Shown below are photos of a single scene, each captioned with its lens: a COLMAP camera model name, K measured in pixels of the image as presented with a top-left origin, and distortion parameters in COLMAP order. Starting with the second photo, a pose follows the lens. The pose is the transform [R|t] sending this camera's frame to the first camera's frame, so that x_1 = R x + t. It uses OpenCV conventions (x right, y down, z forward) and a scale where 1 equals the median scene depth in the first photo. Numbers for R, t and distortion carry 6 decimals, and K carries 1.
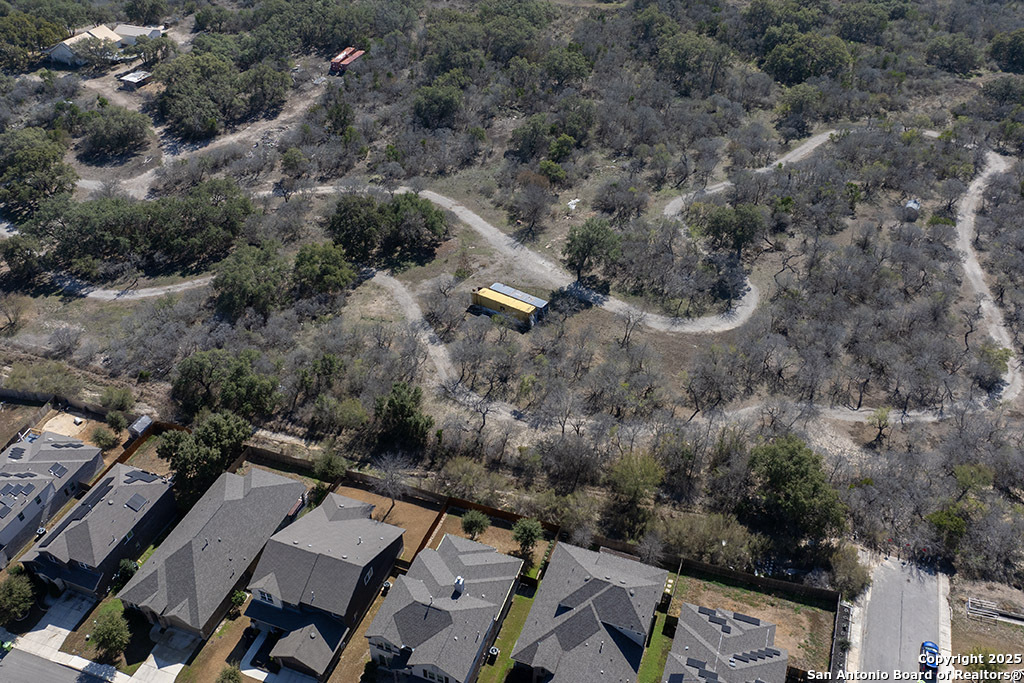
lens RADIAL K [[829.9, 0, 512.0], [0, 829.9, 341.5], [0, 0, 1]] dist [-0.012059, -0.009372]
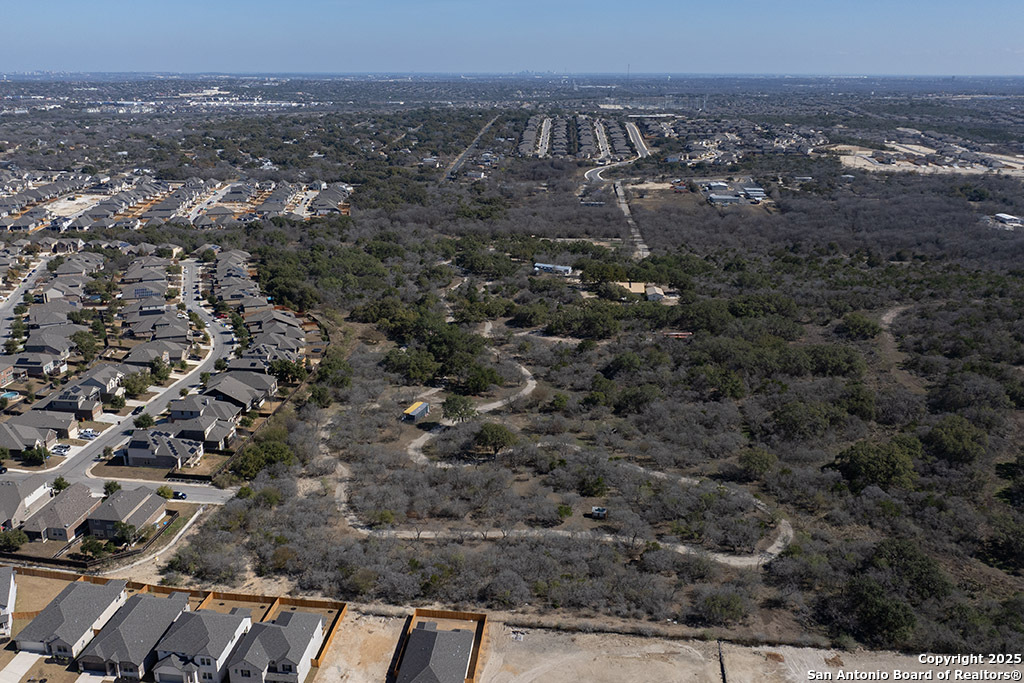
lens RADIAL K [[829.9, 0, 512.0], [0, 829.9, 341.5], [0, 0, 1]] dist [-0.012059, -0.009372]
pose [[0.280960, 0.284353, -0.916627, 1.740358], [-0.584038, 0.808544, 0.071807, -0.436646], [0.761552, 0.515170, 0.393242, 0.332546]]
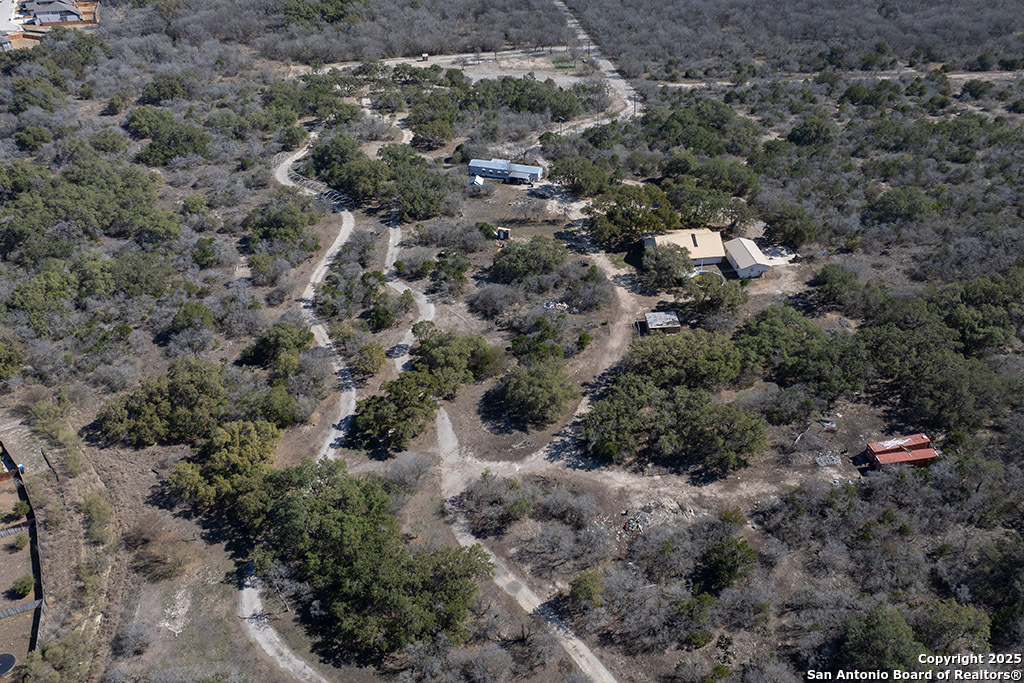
lens RADIAL K [[829.9, 0, 512.0], [0, 829.9, 341.5], [0, 0, 1]] dist [-0.012059, -0.009372]
pose [[0.469941, 0.511596, -0.719322, 0.114556], [-0.537688, 0.812188, 0.226367, -0.639011], [0.700033, 0.280392, 0.656760, 0.575911]]
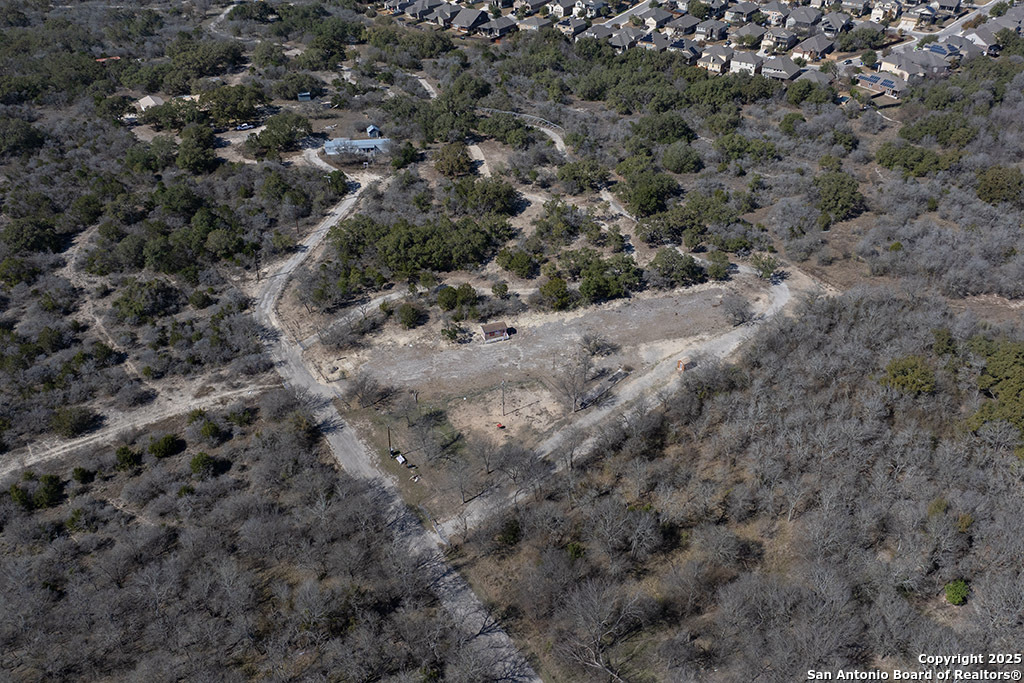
lens RADIAL K [[833.8, 0, 548.2], [0, 833.8, 317.1], [0, 0, 1]] dist [-0.017180, -0.006889]
pose [[-0.823551, -0.330567, 0.460966, -2.717588], [0.328707, 0.384178, 0.862762, -1.921472], [-0.462294, 0.862051, -0.207730, 2.144412]]
